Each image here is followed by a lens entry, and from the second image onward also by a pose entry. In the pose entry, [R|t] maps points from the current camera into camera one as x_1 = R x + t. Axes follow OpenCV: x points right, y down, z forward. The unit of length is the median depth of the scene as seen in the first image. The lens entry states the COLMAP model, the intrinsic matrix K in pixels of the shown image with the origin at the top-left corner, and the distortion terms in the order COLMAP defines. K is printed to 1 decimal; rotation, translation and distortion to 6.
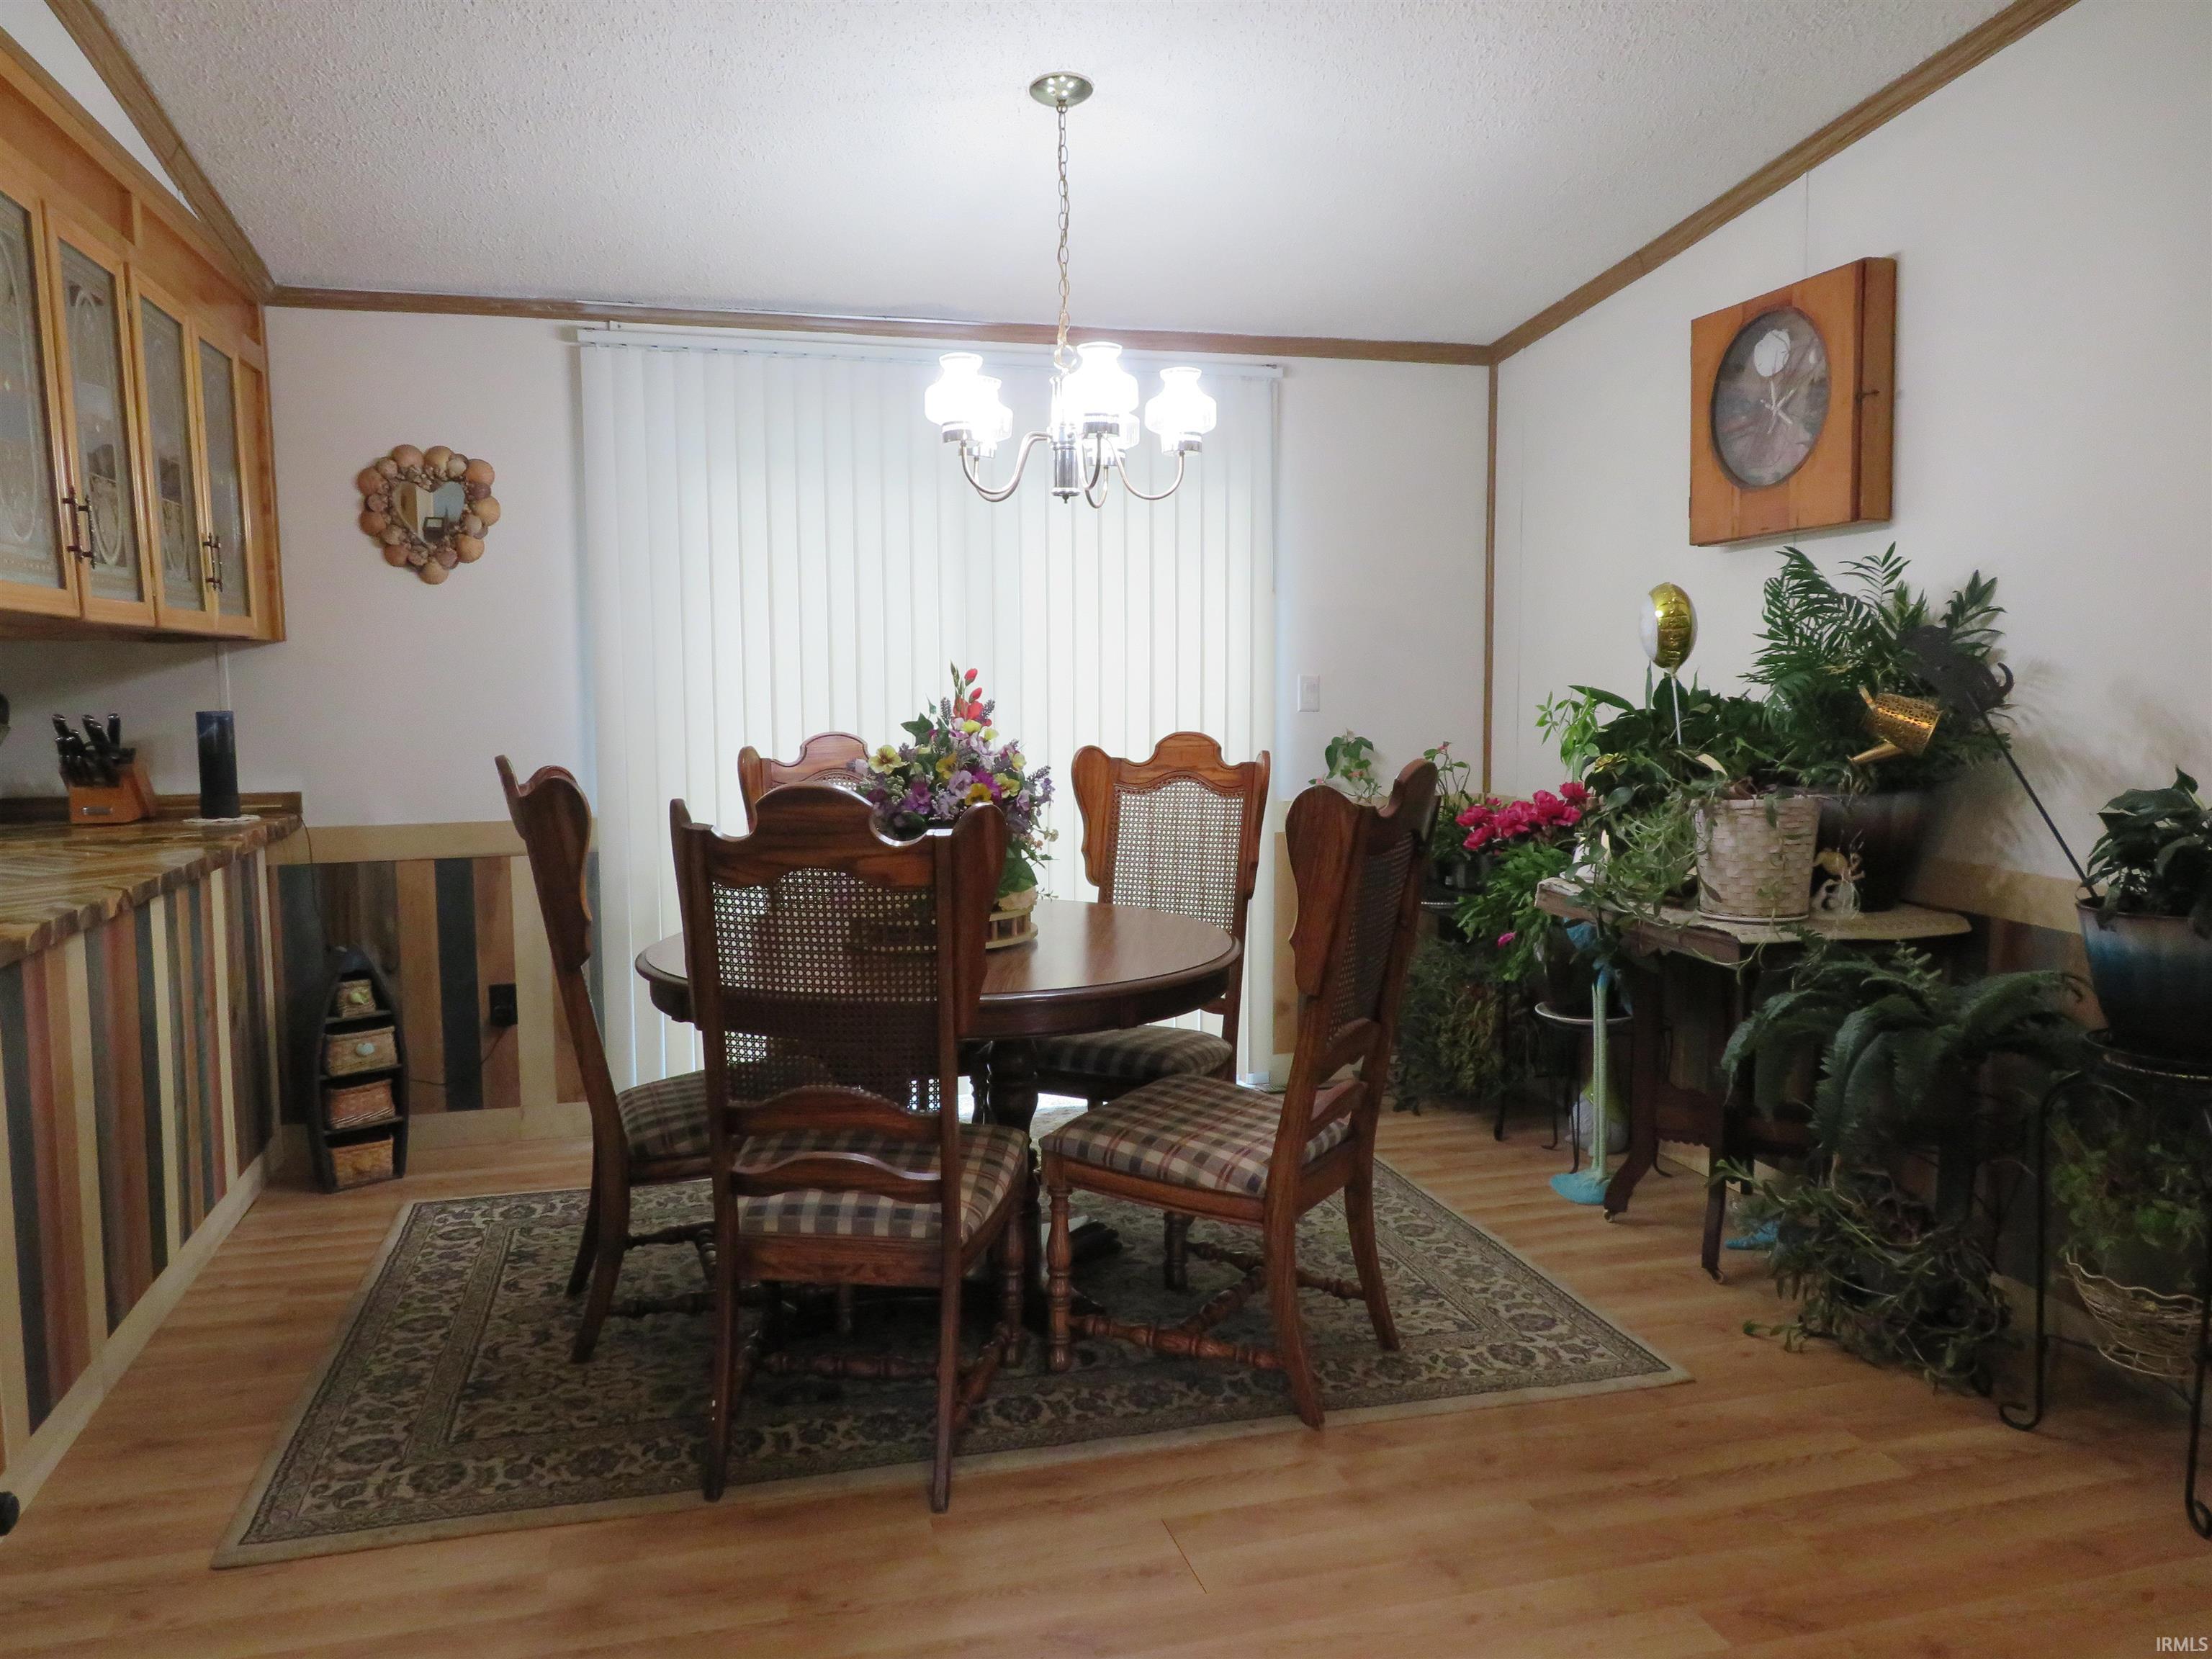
lens RADIAL K [[1561.0, 0, 1106.0], [0, 1561.0, 829.5], [0, 0, 1]] dist [0.000420, -0.025233]
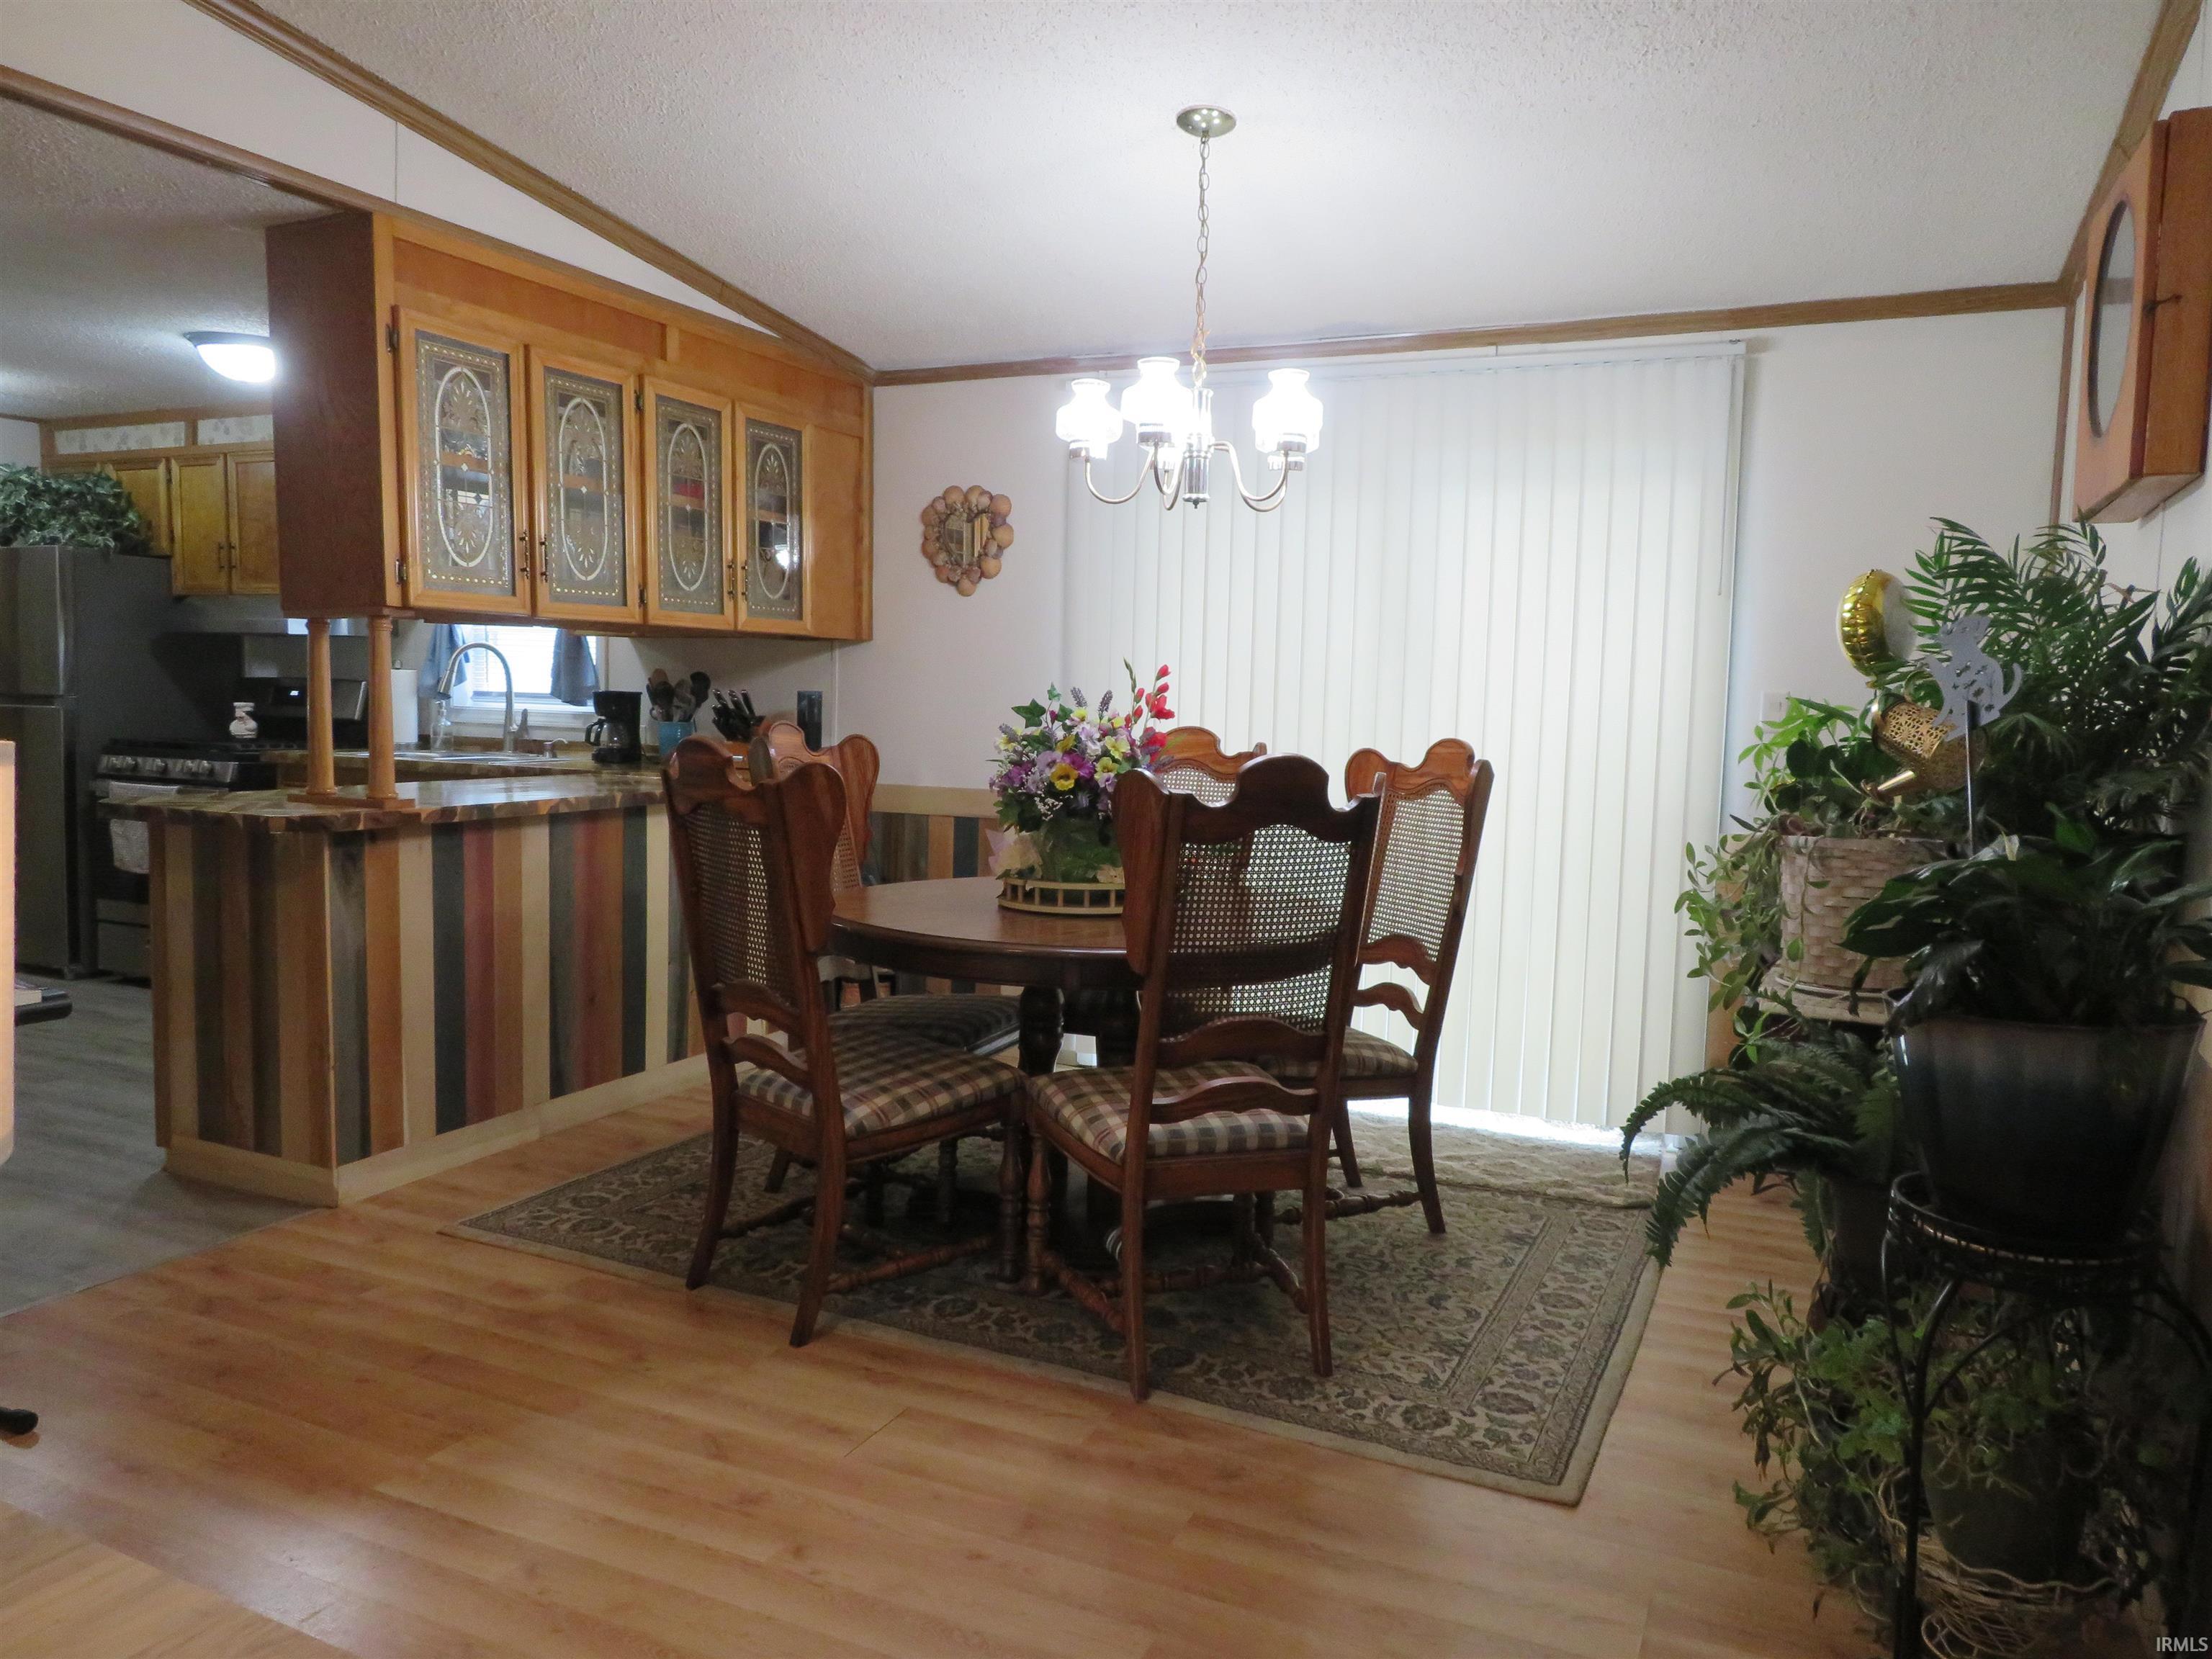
lens RADIAL K [[1561.0, 0, 1106.0], [0, 1561.0, 829.5], [0, 0, 1]] dist [0.000420, -0.025233]
pose [[0.770483, 0.082451, -0.632106, 0.614550], [-0.092784, 0.995545, 0.016762, -0.003614], [0.630672, 0.045735, 0.774701, 0.147423]]
